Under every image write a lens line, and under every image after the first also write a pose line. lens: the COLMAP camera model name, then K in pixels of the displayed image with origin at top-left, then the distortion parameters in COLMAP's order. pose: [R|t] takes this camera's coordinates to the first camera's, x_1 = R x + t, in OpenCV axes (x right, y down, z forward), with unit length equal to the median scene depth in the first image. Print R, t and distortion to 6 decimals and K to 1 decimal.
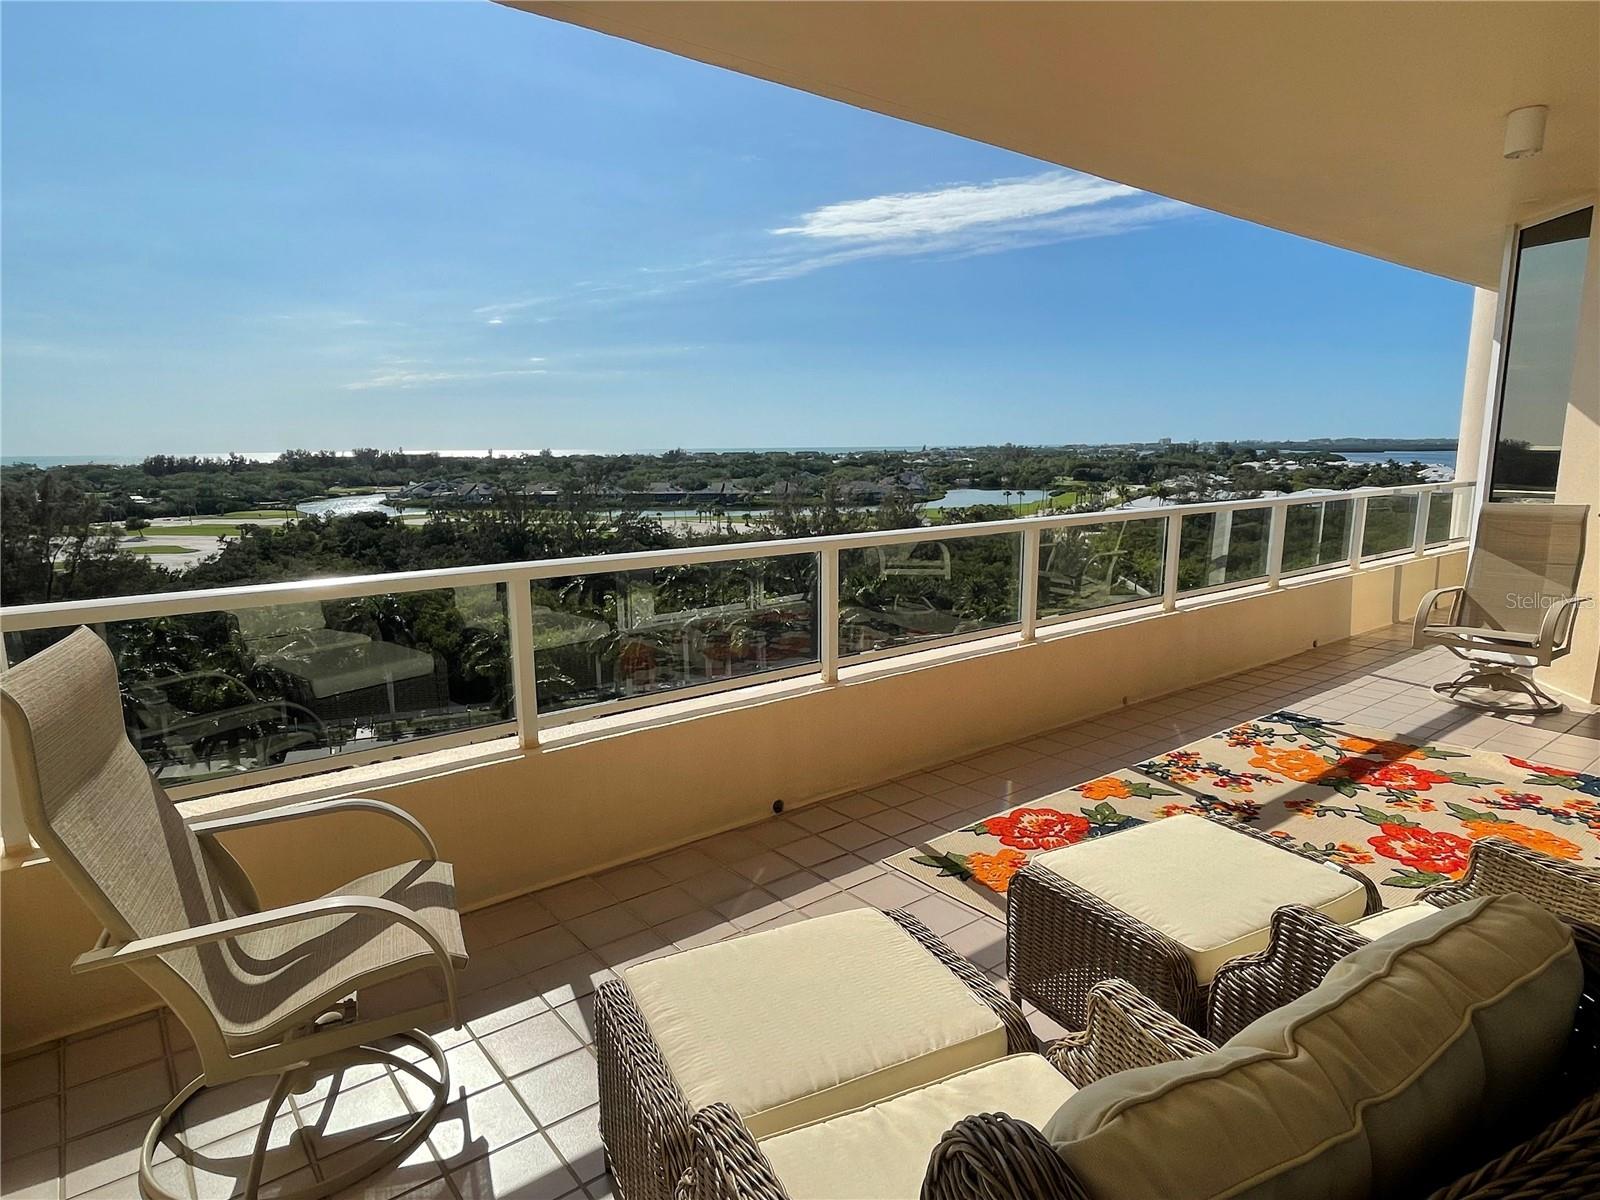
lens RADIAL K [[929.3, 0, 800.0], [0, 929.3, 600.0], [0, 0, 1]] dist [0.006595, 0.000668]
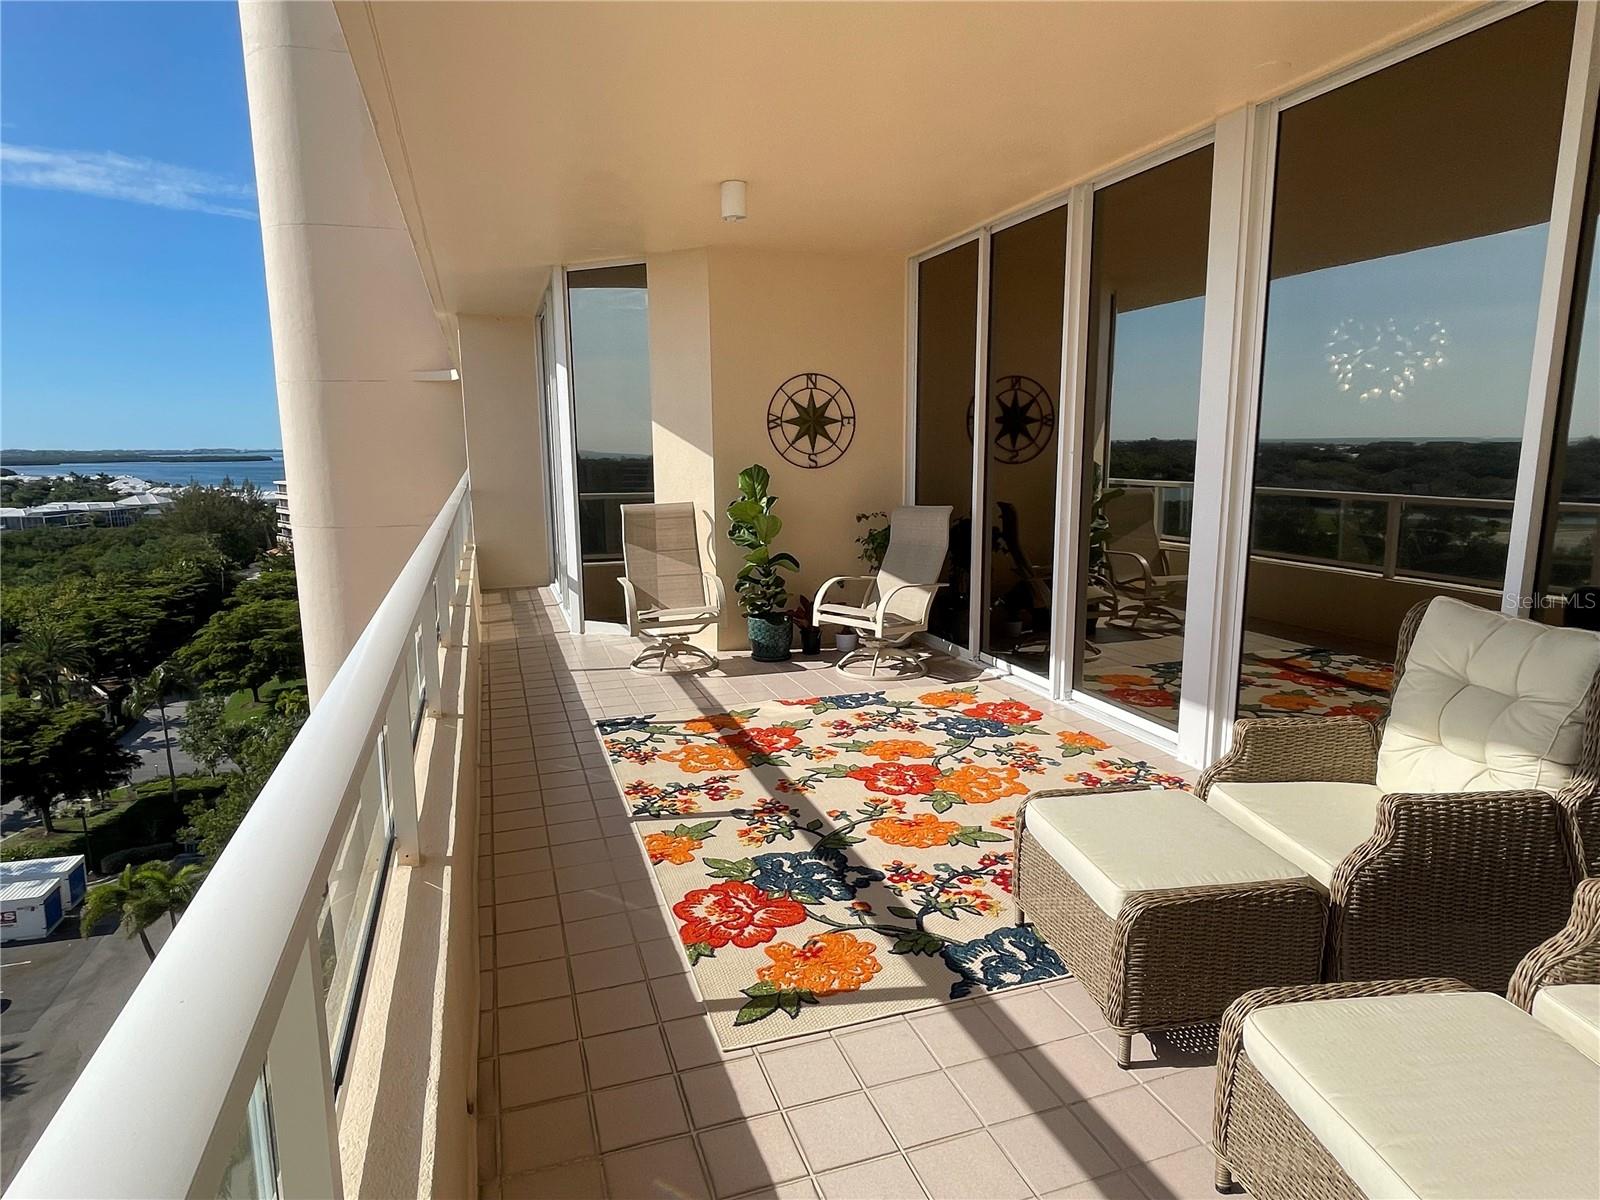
lens RADIAL K [[929.3, 0, 800.0], [0, 929.3, 600.0], [0, 0, 1]] dist [0.006595, 0.000668]
pose [[0.335394, -0.150944, 0.929907, -0.378396], [0.162062, 0.981610, 0.100885, -0.087388], [-0.928034, 0.116867, 0.353689, 0.507862]]
